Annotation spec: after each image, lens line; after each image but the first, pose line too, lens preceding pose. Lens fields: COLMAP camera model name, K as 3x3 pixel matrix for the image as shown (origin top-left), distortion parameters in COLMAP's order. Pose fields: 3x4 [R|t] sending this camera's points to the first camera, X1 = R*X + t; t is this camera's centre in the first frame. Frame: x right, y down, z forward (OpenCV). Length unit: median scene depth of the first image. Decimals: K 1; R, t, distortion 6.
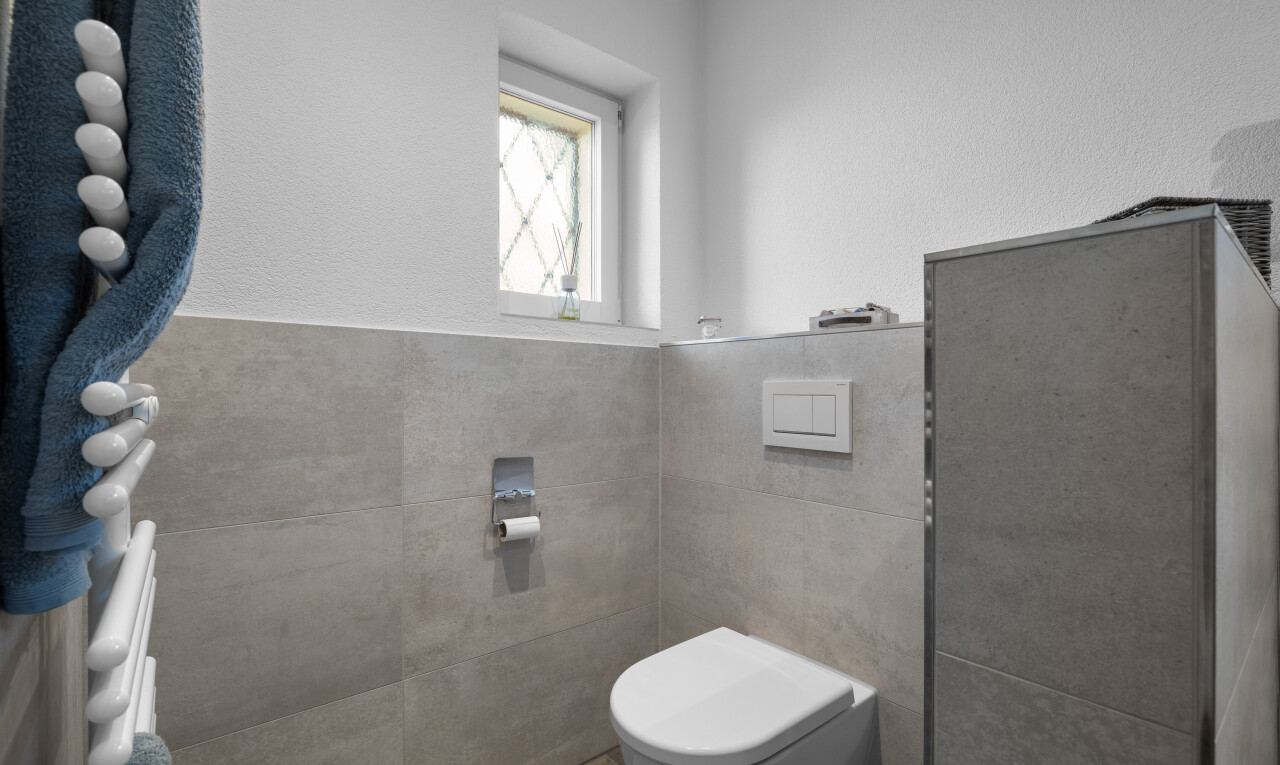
lens RADIAL K [[565.0, 0, 639.7], [0, 565.0, 387.8], [0, 0, 1]] dist [0.000292, 0.000024]
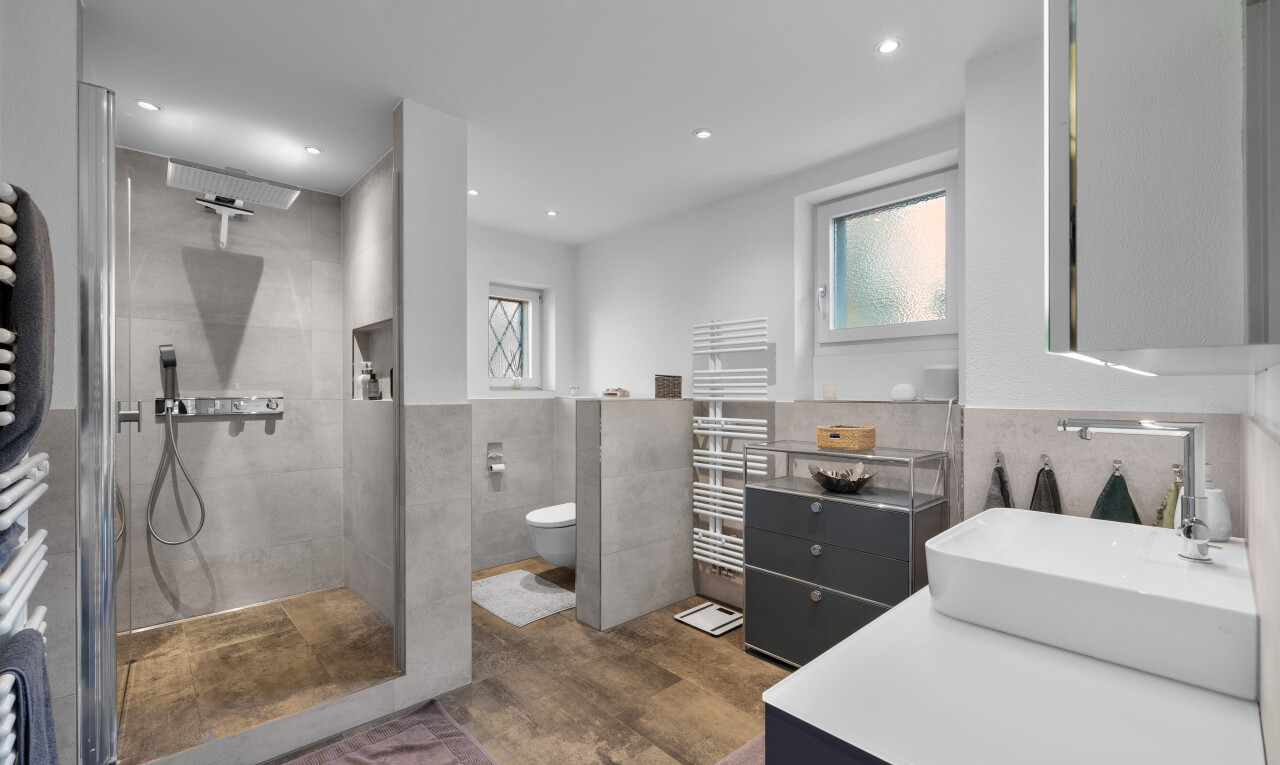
lens RADIAL K [[540.8, 0, 640.1], [0, 540.8, 385.8], [0, 0, 1]] dist [-0.001975, 0.000975]
pose [[0.998680, -0.002179, 0.051322, 0.310750], [0.002443, 0.999984, -0.005093, -0.121840], [-0.051310, 0.005212, 0.998669, -1.489967]]
